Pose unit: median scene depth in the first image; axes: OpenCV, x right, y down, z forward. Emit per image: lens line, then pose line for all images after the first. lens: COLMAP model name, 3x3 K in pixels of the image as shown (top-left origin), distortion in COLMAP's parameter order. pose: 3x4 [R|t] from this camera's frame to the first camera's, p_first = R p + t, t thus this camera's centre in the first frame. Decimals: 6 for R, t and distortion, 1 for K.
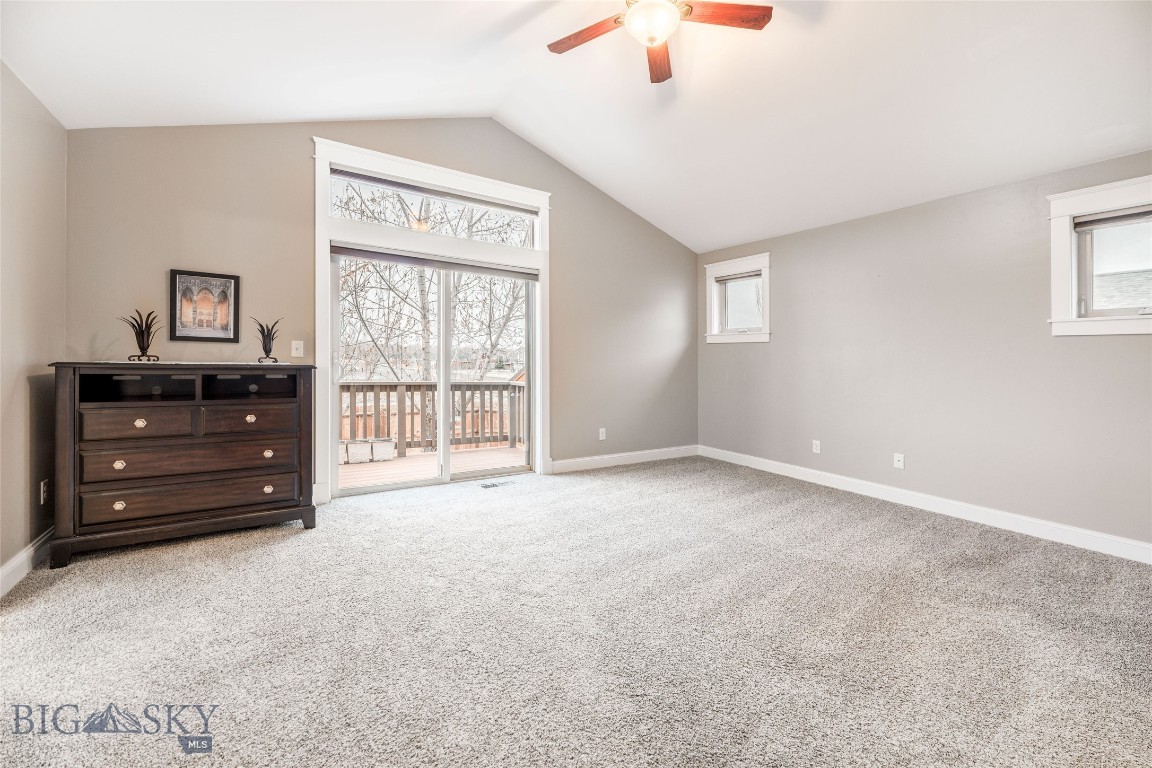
lens RADIAL K [[474.5, 0, 584.3], [0, 474.5, 369.8], [0, 0, 1]] dist [0.001860, 0.000397]
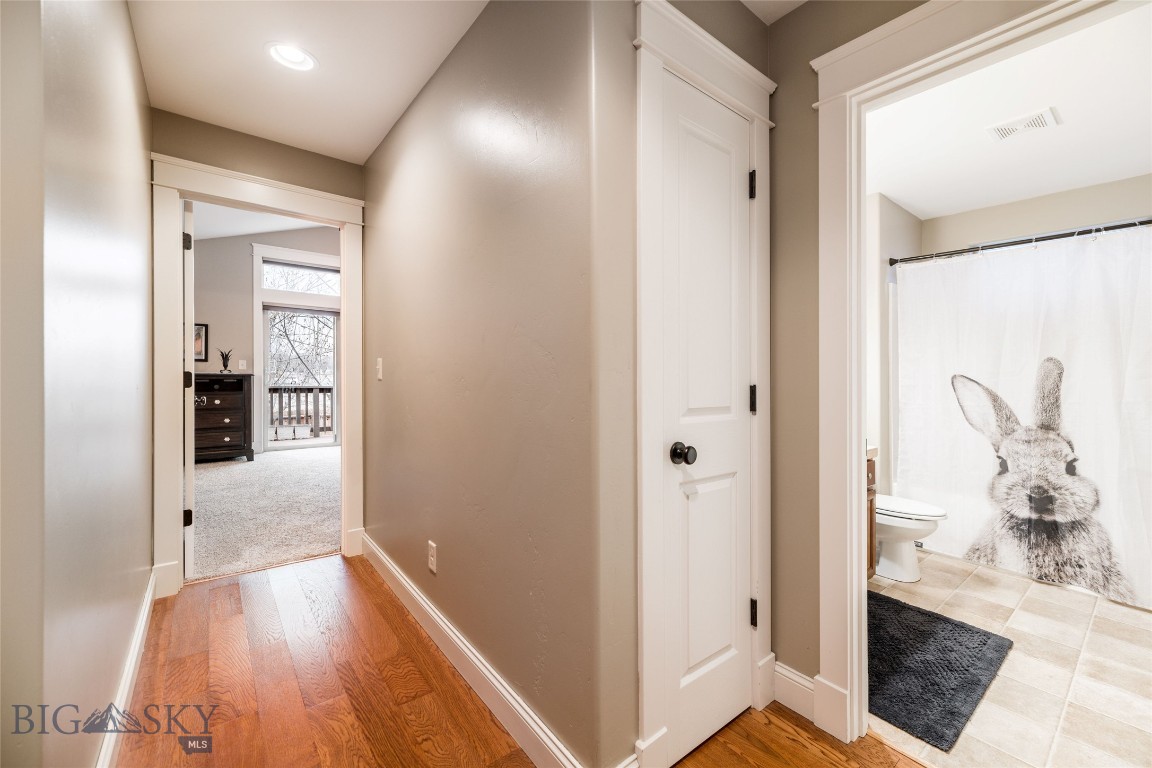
lens RADIAL K [[463.2, 0, 586.2], [0, 463.2, 379.8], [0, 0, 1]] dist [0.000293, -0.000086]
pose [[0.994330, -0.004323, 0.106253, 0.498577], [0.004660, 0.999985, -0.002918, 0.022605], [-0.106238, 0.003396, 0.994335, -0.875381]]
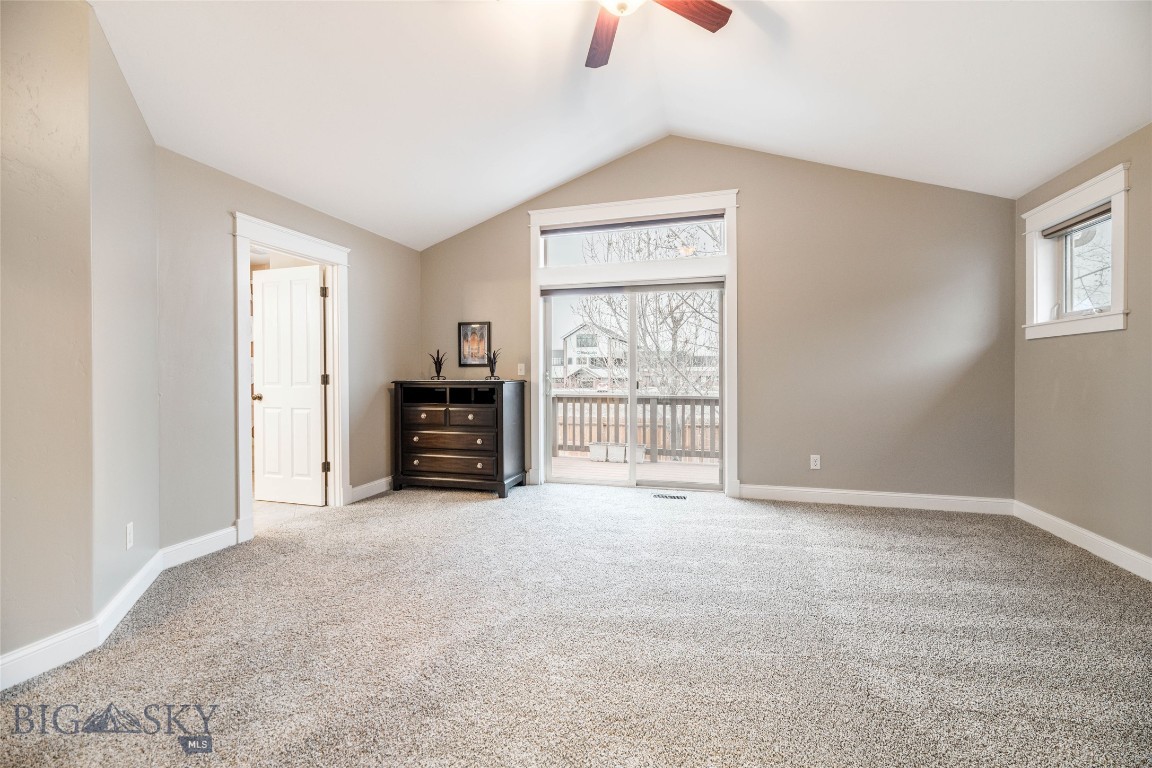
lens RADIAL K [[460.4, 0, 587.5], [0, 460.4, 391.4], [0, 0, 1]] dist [0.006750, -0.000007]
pose [[0.660751, 0.005147, -0.750588, 0.557450], [0.003295, 0.999947, 0.009758, 0.007616], [0.750598, -0.008921, 0.660699, 0.275302]]
